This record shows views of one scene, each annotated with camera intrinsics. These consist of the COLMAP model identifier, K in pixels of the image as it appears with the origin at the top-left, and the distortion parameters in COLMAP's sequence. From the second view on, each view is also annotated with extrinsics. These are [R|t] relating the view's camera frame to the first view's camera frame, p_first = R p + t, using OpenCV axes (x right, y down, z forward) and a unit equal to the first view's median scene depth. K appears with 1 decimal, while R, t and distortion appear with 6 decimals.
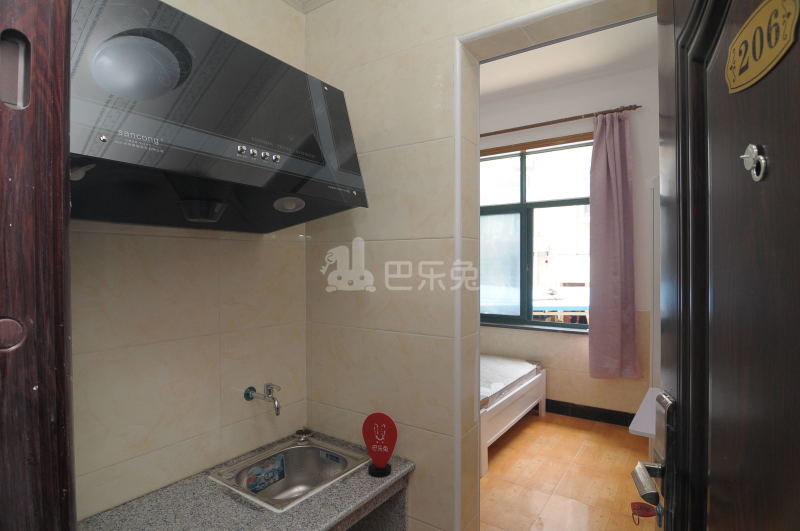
lens RADIAL K [[427.2, 0, 400.0], [0, 427.2, 265.5], [0, 0, 1]] dist [-0.022855, -0.000269]
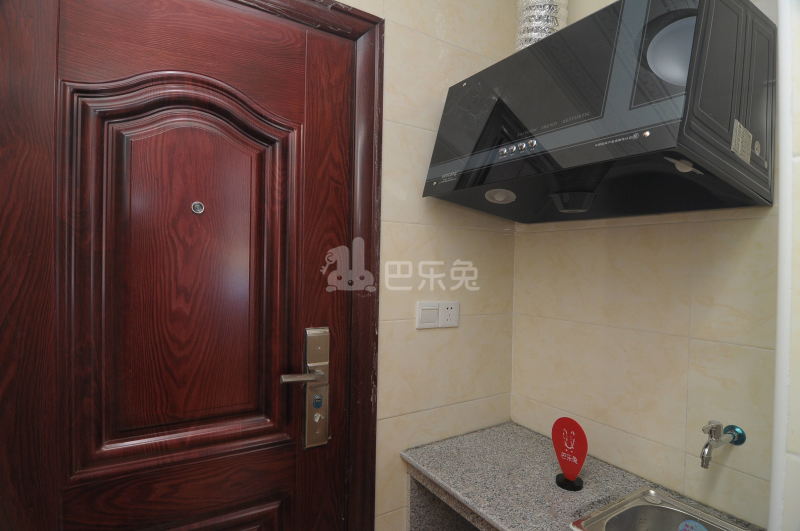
lens RADIAL K [[427.2, 0, 400.0], [0, 427.2, 265.5], [0, 0, 1]] dist [-0.022855, -0.000269]
pose [[-0.398252, 0.001114, -0.917275, 0.570860], [-0.015505, 0.999848, 0.007946, 0.024158], [0.917145, 0.017387, -0.398174, 0.849705]]
